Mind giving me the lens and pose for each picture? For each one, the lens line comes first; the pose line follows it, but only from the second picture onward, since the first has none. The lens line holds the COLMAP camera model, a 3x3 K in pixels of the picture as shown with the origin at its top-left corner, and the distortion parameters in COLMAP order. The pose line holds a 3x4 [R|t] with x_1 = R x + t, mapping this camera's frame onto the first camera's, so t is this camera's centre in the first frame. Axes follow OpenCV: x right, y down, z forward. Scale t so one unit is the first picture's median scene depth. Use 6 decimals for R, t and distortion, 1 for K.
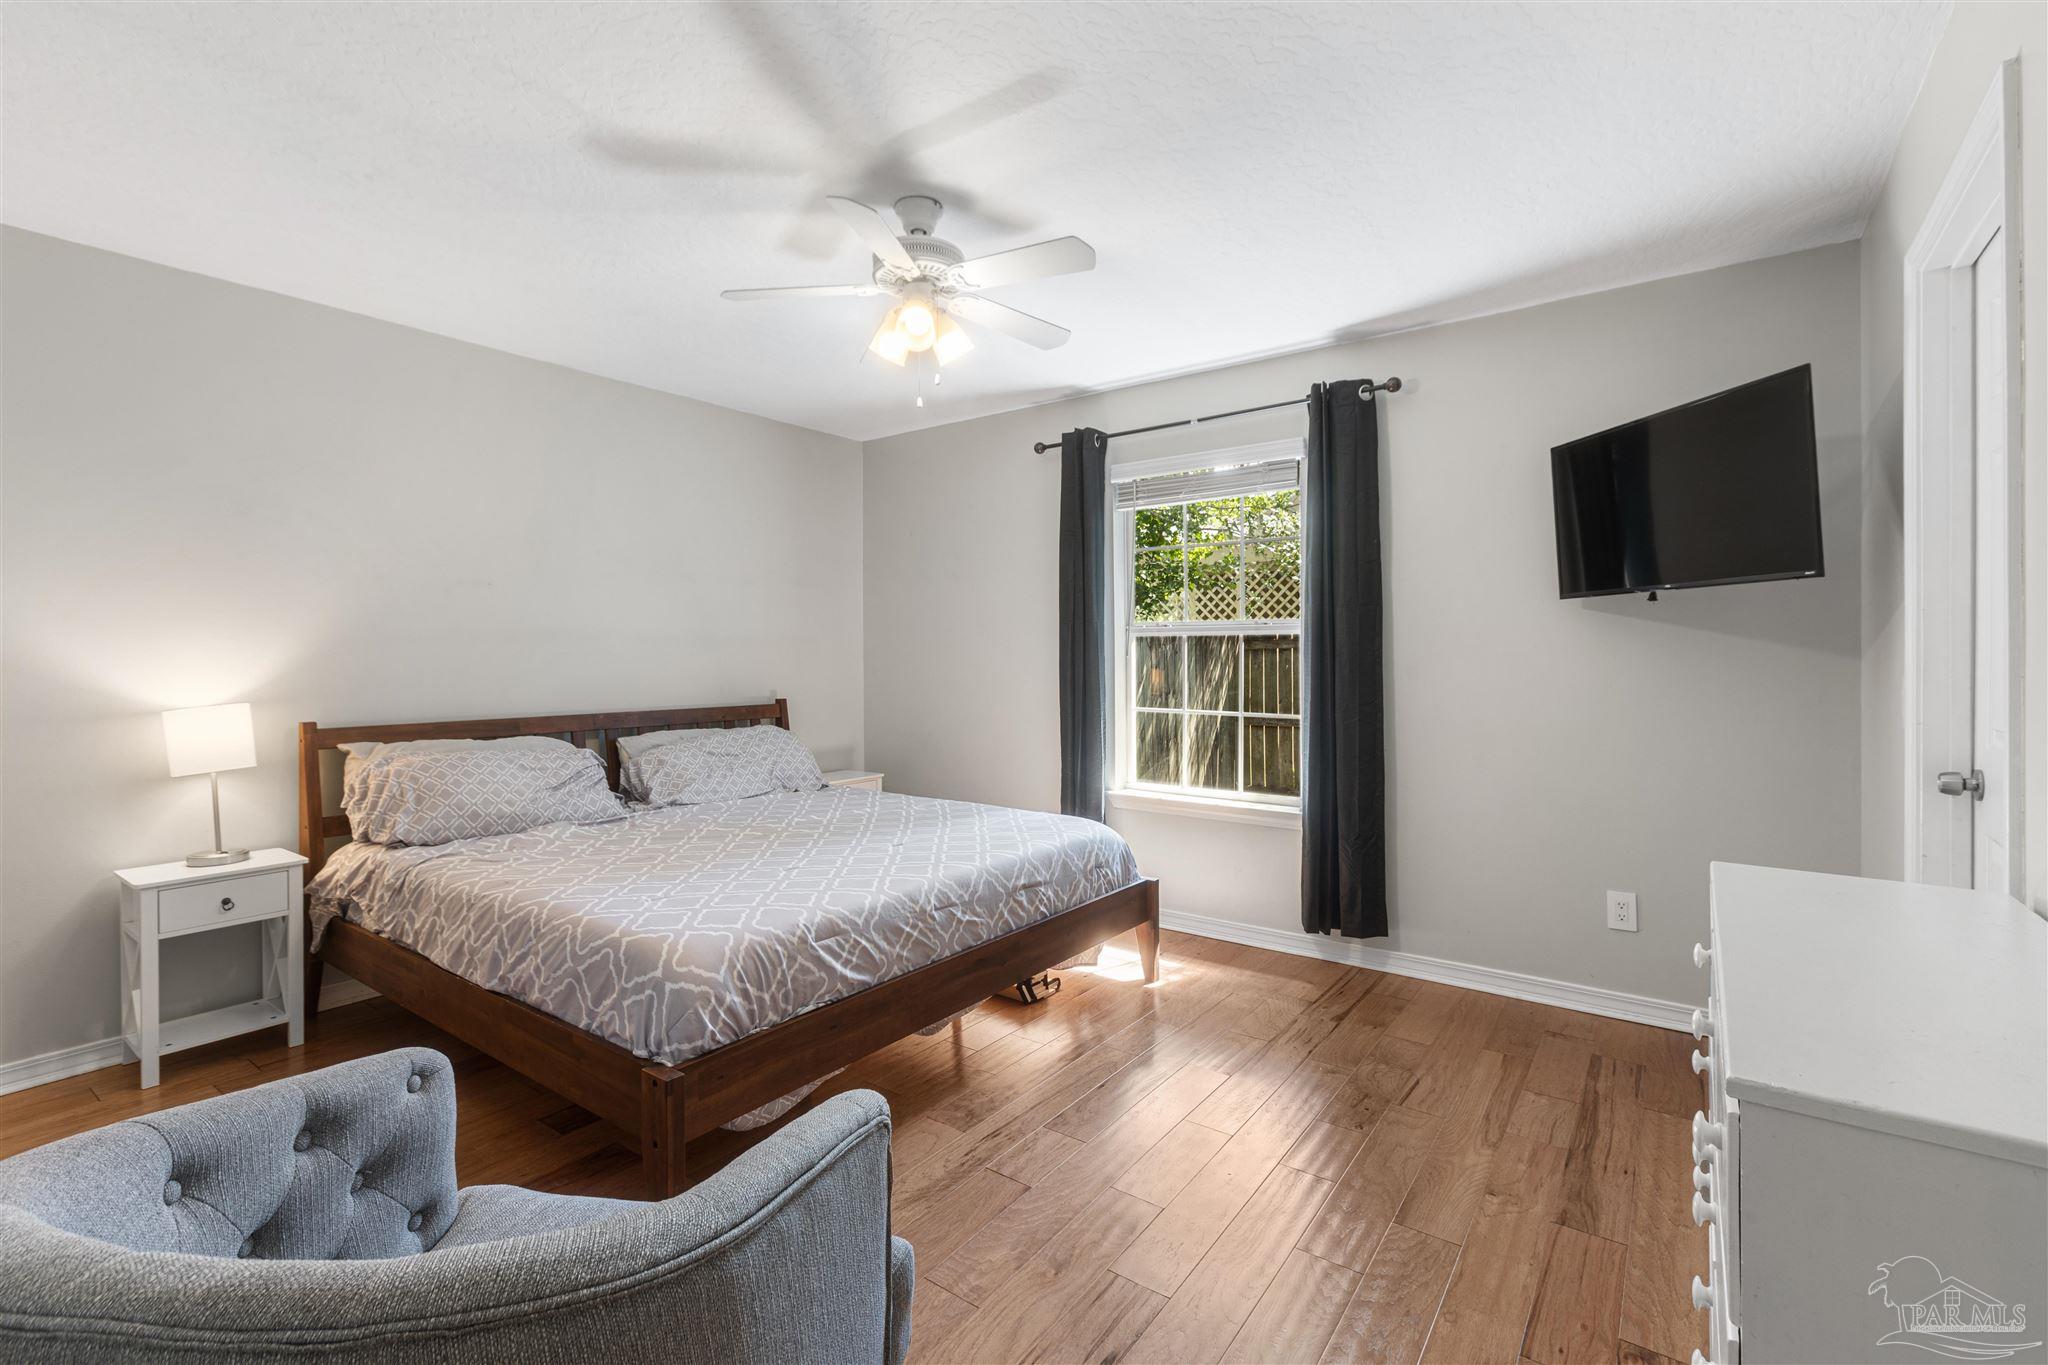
lens RADIAL K [[909.3, 0, 1004.3], [0, 909.3, 664.1], [0, 0, 1]] dist [0.004632, -0.001044]
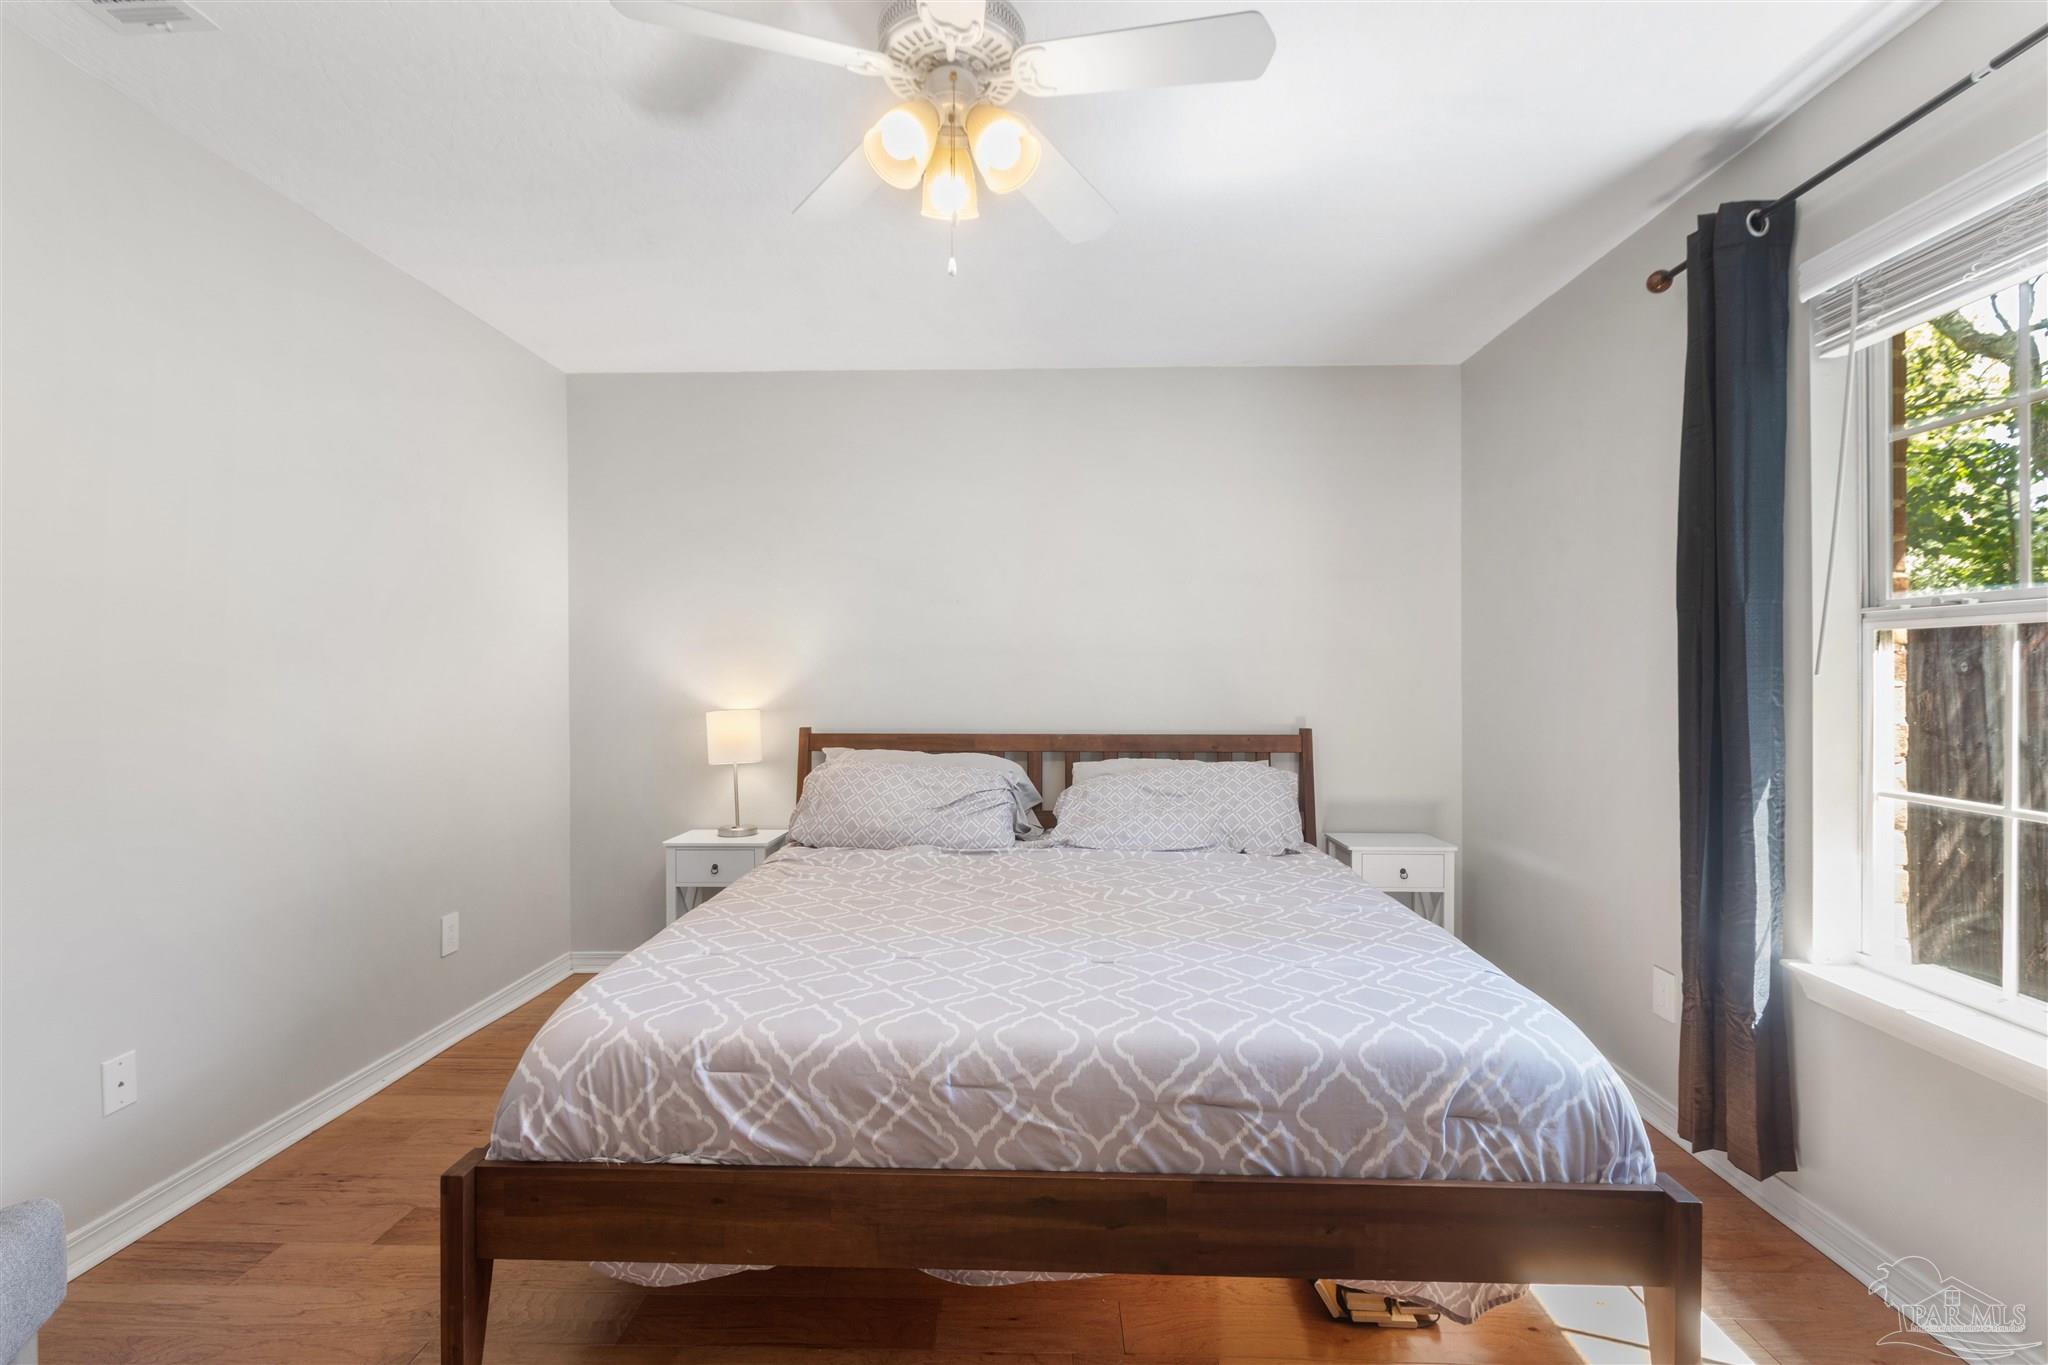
lens RADIAL K [[909.3, 0, 1027.7], [0, 909.3, 683.3], [0, 0, 1]] dist [0.004632, -0.001044]
pose [[0.582969, 0.012349, -0.812401, 0.405628], [-0.009885, 0.999918, 0.008105, -0.006503], [0.812434, 0.003306, 0.583043, 0.613798]]
